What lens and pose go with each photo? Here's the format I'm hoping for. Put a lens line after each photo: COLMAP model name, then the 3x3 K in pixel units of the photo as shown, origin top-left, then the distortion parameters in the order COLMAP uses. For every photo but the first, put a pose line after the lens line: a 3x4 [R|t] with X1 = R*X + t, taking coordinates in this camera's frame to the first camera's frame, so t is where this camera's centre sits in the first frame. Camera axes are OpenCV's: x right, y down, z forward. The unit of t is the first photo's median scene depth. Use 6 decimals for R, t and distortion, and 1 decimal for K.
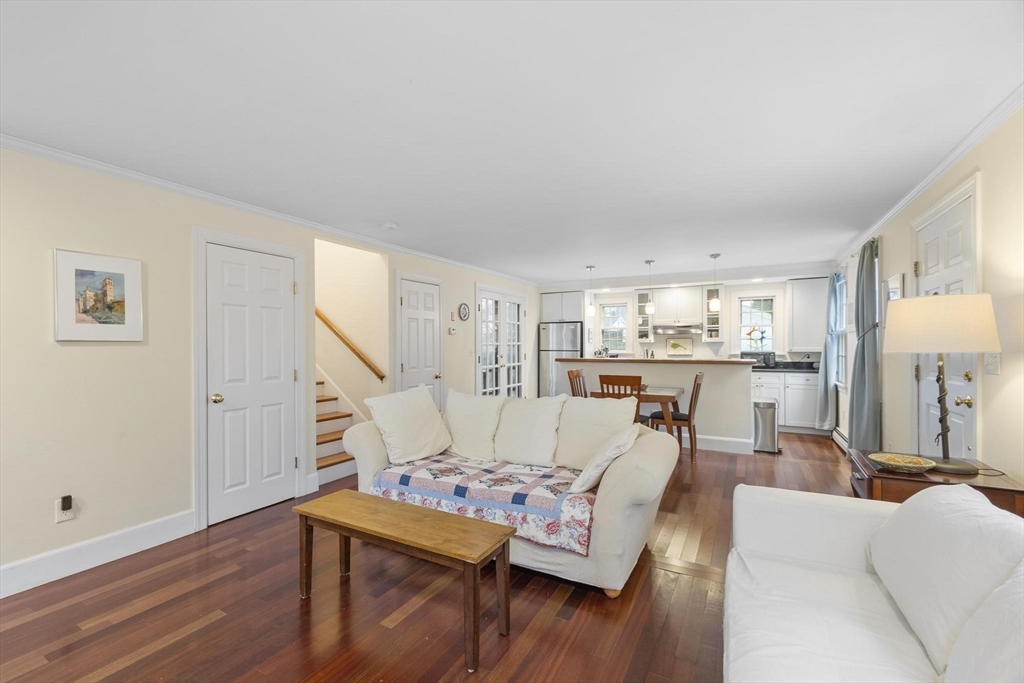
lens RADIAL K [[450.3, 0, 488.5], [0, 450.3, 347.7], [0, 0, 1]] dist [0.003550, -0.001343]
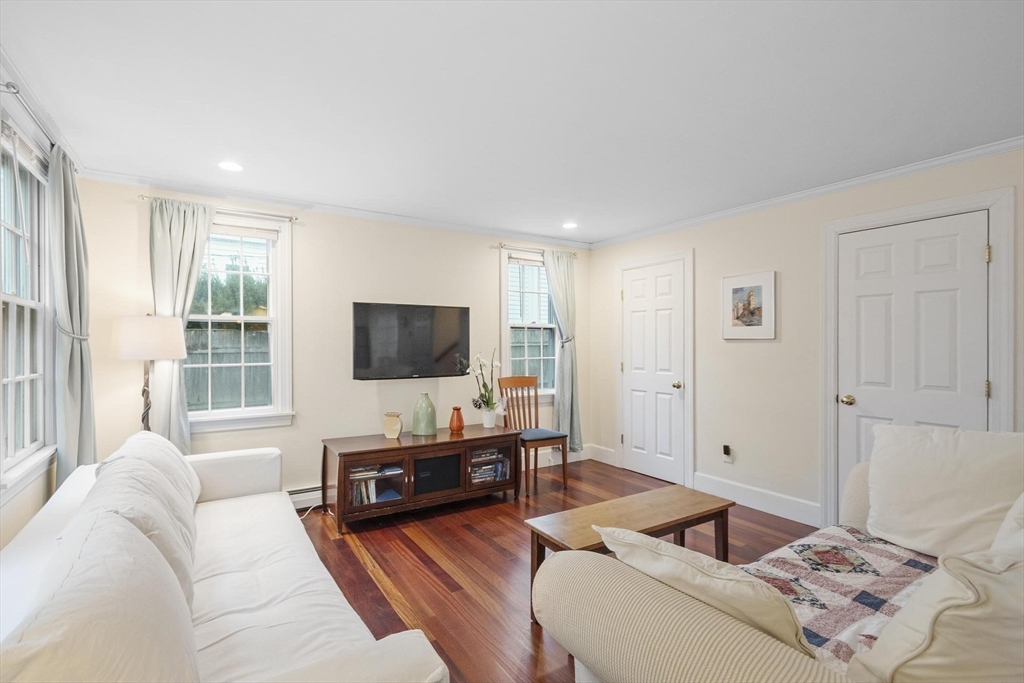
lens RADIAL K [[450.3, 0, 476.3], [0, 450.3, 343.0], [0, 0, 1]] dist [0.003550, -0.001343]
pose [[-0.485244, 0.005484, -0.874361, 0.299606], [-0.003061, 0.999964, 0.007971, -0.004715], [0.874373, 0.006544, -0.485210, 0.406504]]
